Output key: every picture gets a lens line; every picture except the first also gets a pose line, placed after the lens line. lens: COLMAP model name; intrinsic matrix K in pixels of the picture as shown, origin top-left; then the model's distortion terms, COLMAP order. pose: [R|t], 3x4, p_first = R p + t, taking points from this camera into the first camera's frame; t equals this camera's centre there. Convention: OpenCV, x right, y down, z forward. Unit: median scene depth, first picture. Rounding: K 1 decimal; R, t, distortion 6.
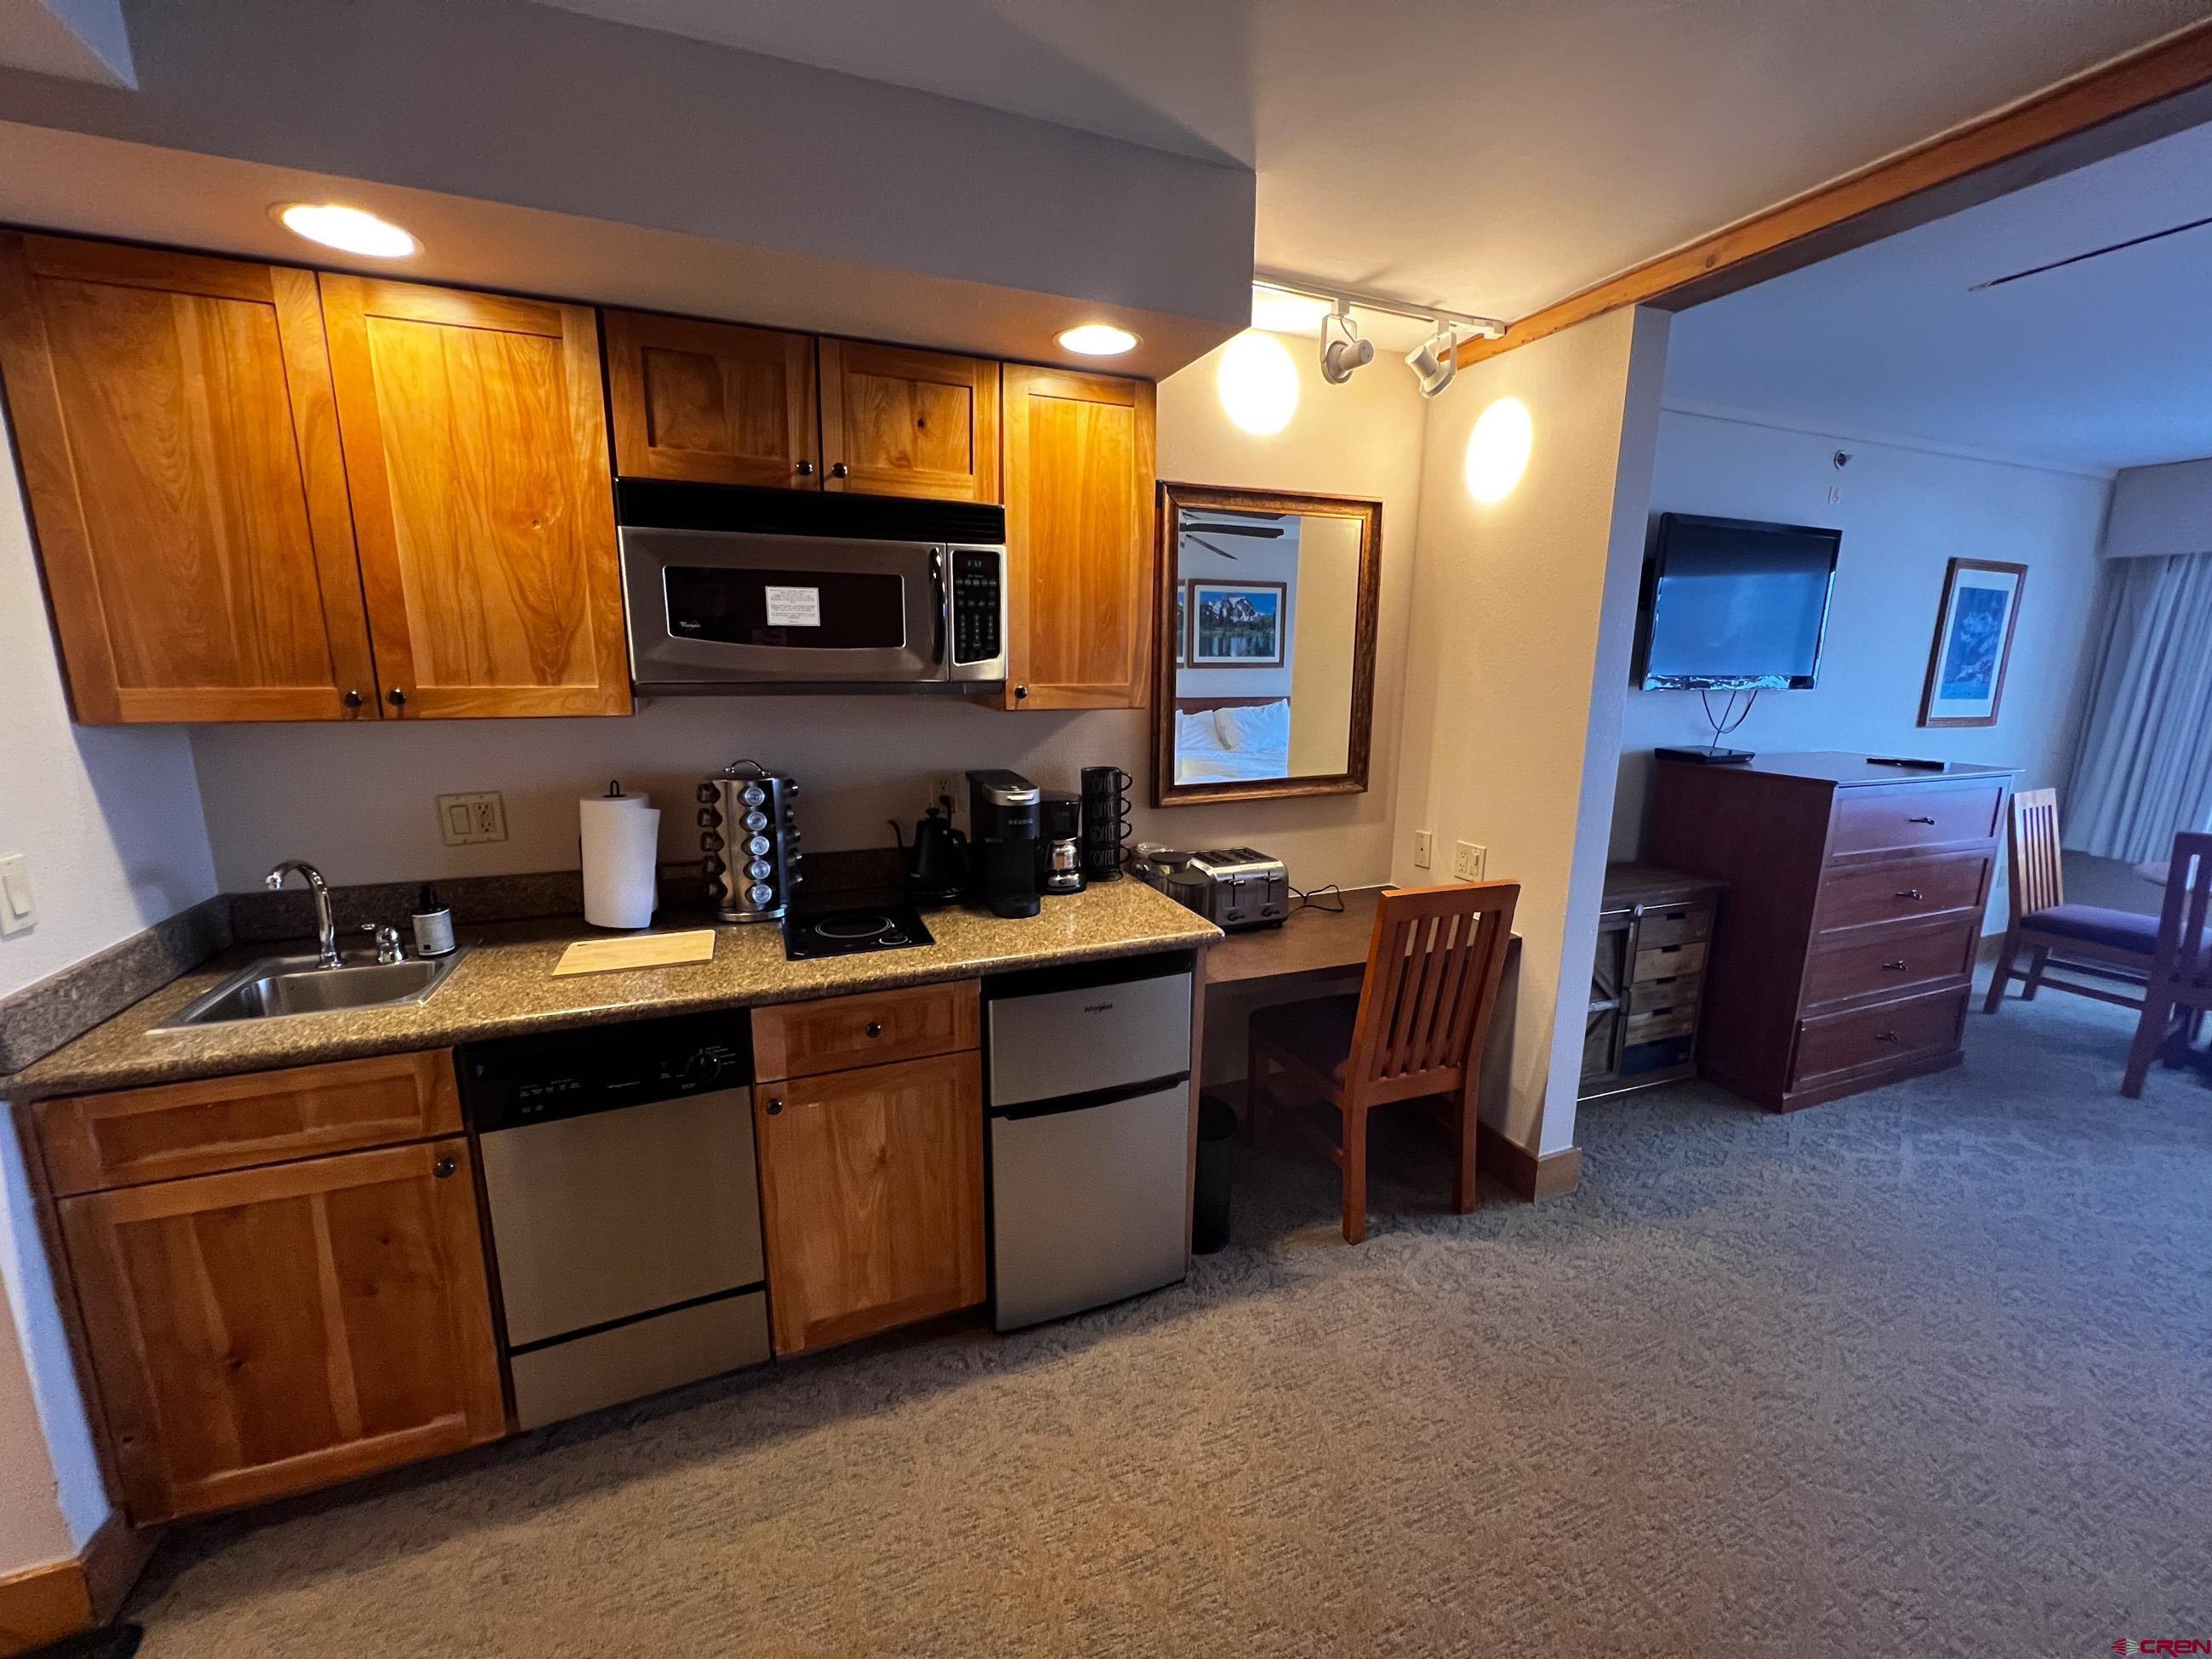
lens RADIAL K [[883.3, 0, 1107.8], [0, 883.3, 821.9], [0, 0, 1]] dist [-0.001823, -0.000074]
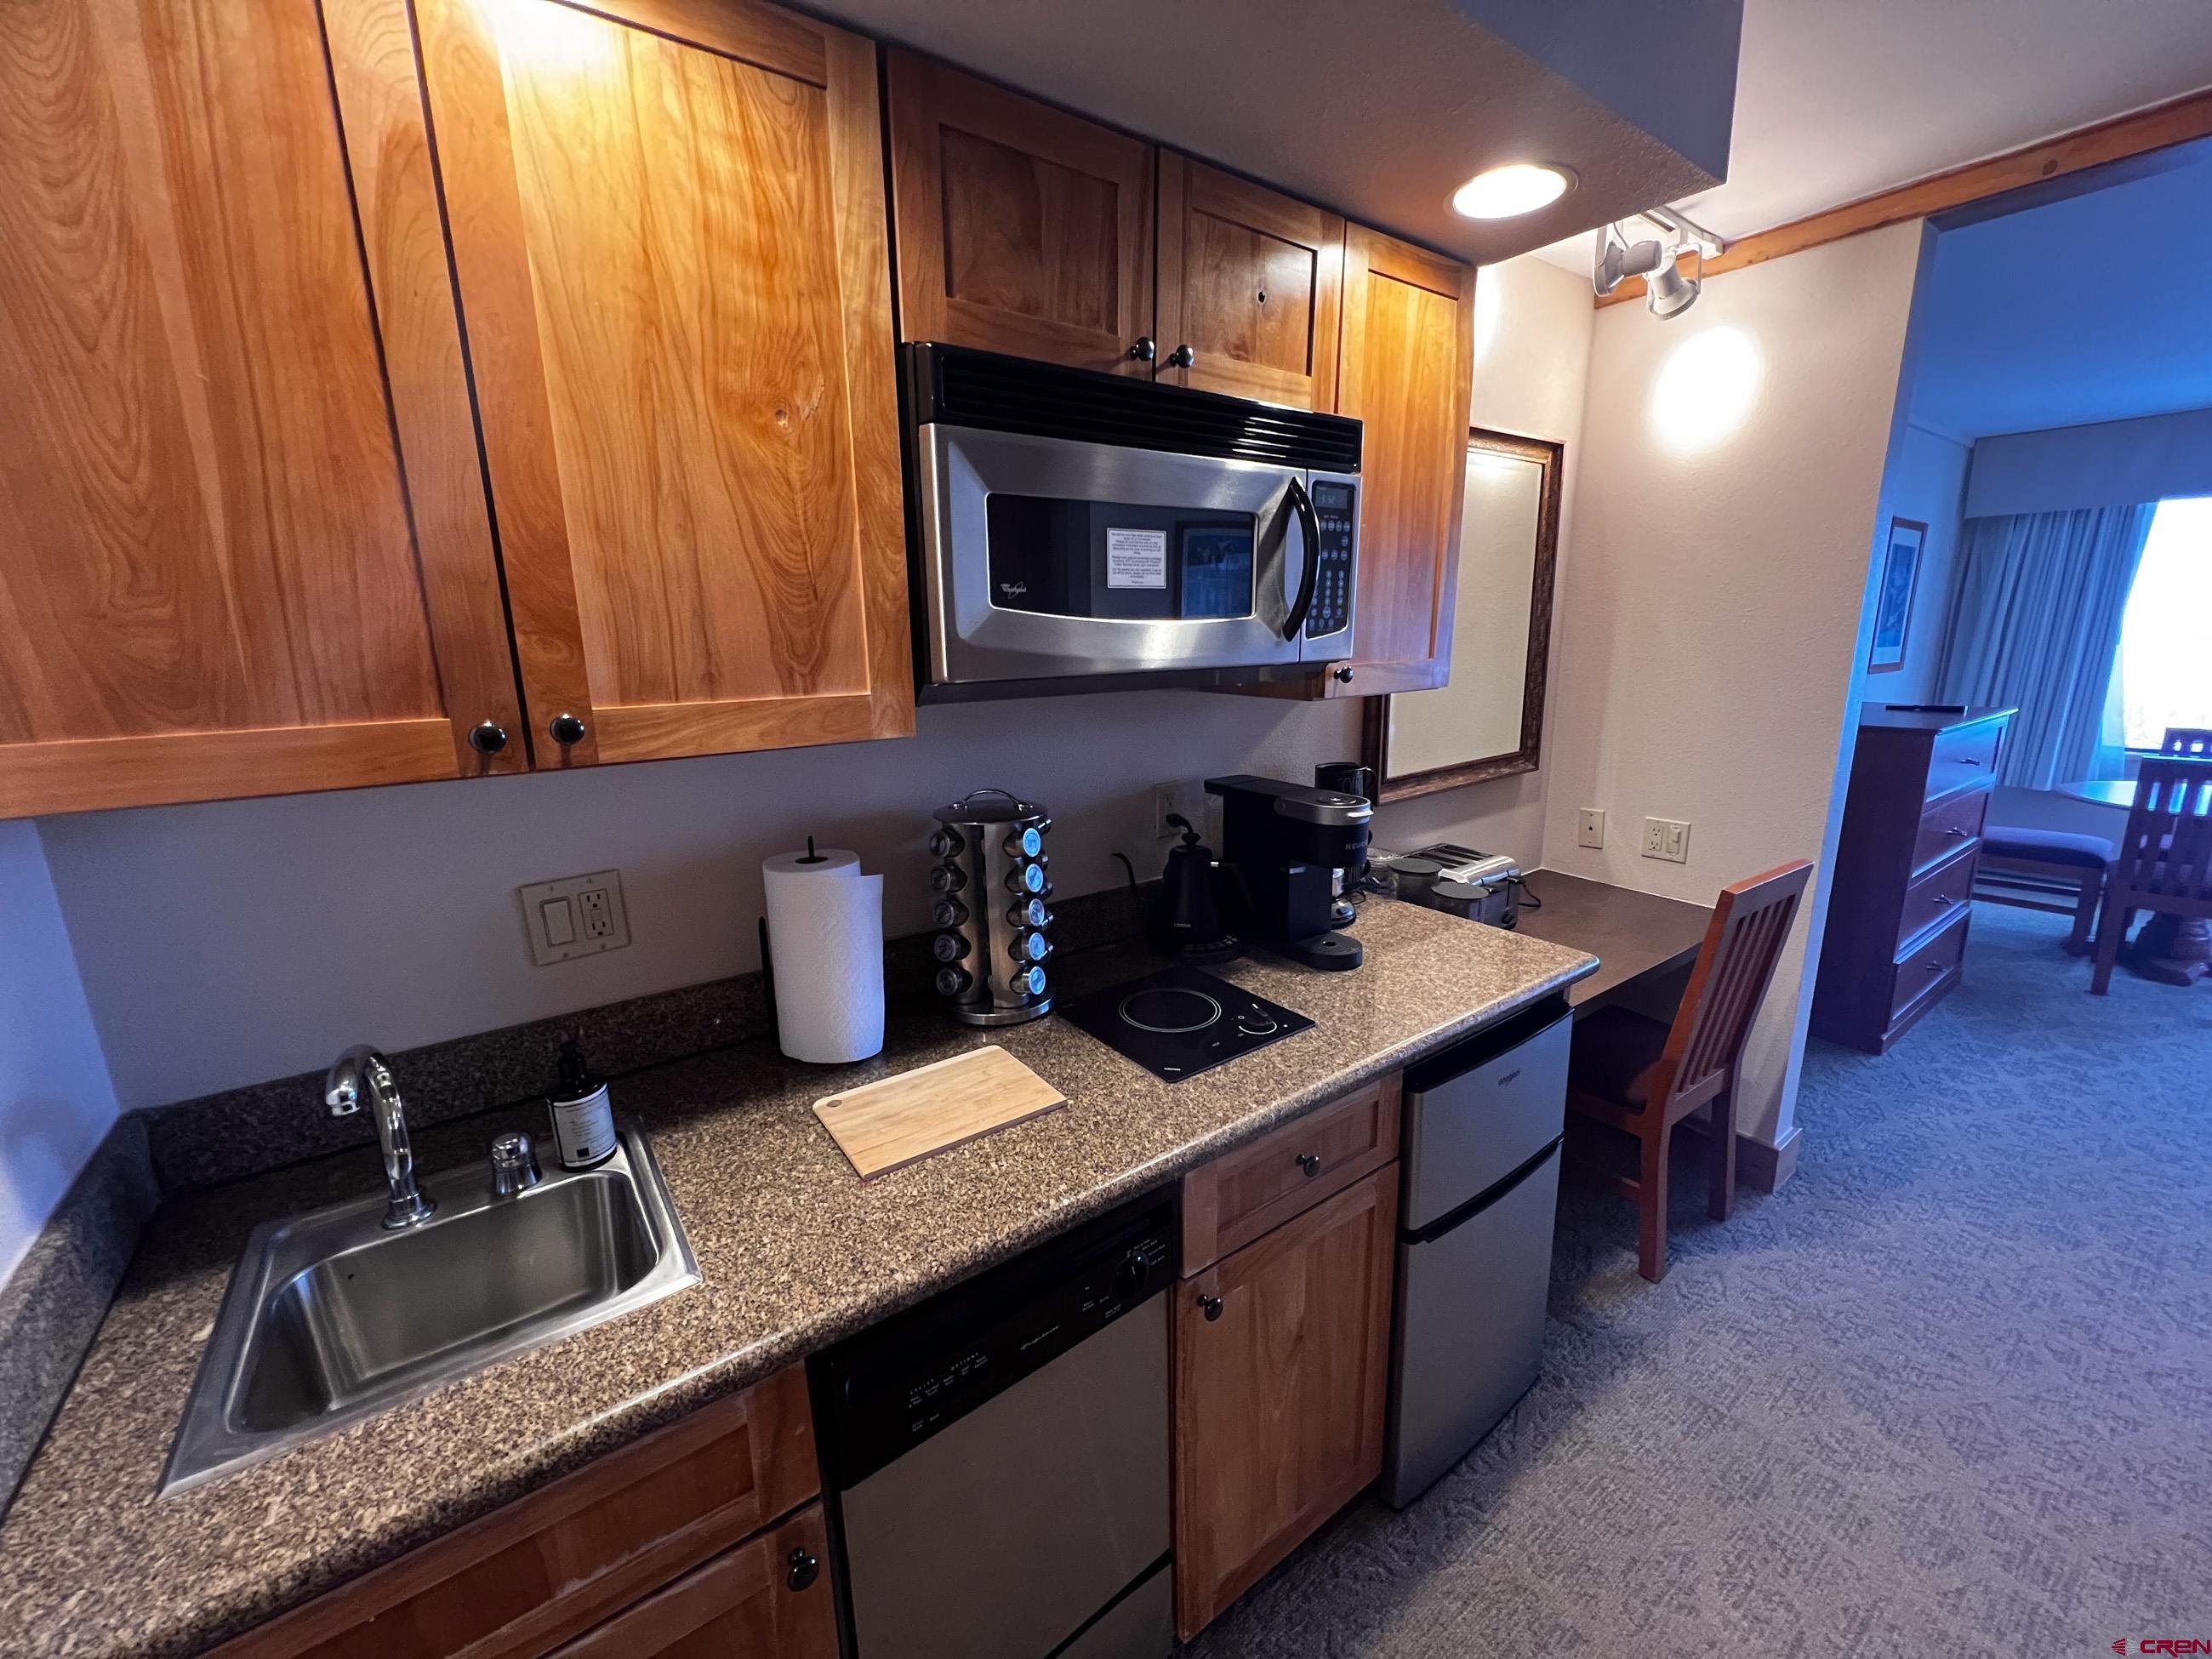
lens RADIAL K [[883.3, 0, 1107.8], [0, 883.3, 821.9], [0, 0, 1]] dist [-0.001823, -0.000074]
pose [[0.970089, -0.079592, 0.229329, -0.503581], [0.073925, 0.996711, 0.033211, -0.064010], [-0.231218, -0.015264, 0.972782, 0.323270]]
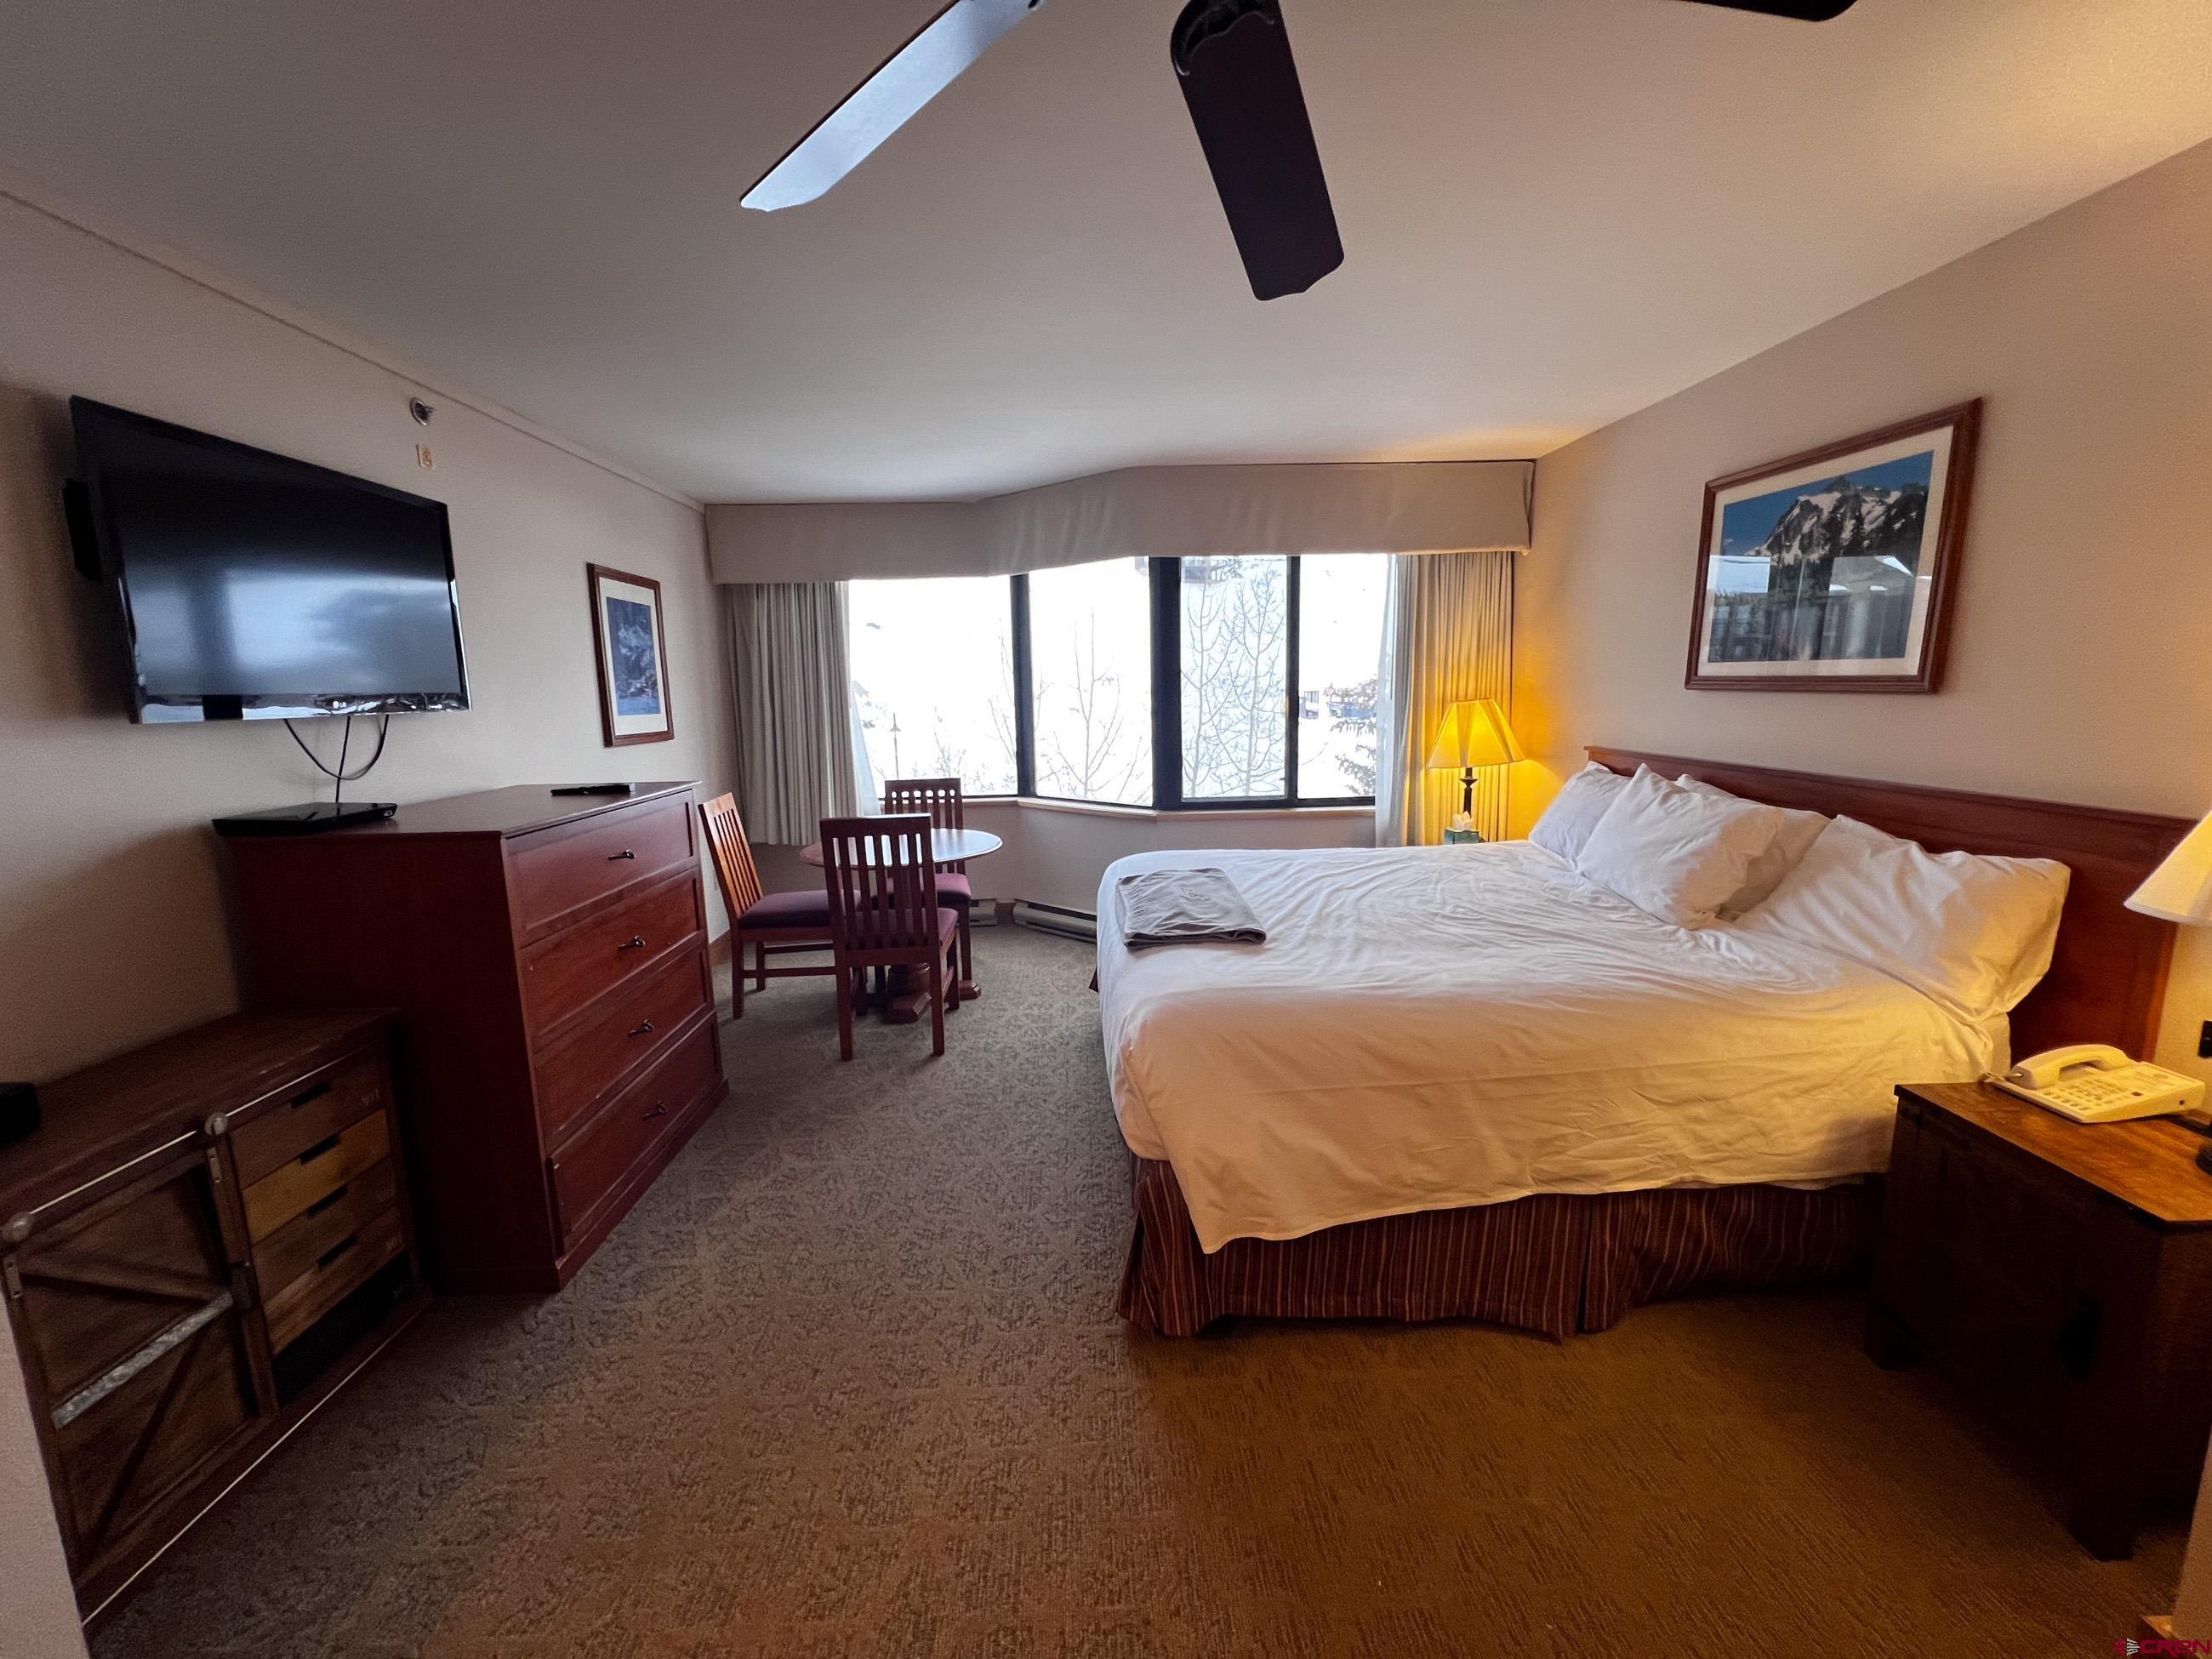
lens RADIAL K [[883.3, 0, 1107.8], [0, 883.3, 821.9], [0, 0, 1]] dist [-0.001823, -0.000074]
pose [[0.335683, -0.163520, 0.927673, 0.474669], [0.202041, 0.974396, 0.098646, -0.034597], [-0.920052, 0.154314, 0.360126, 0.416383]]
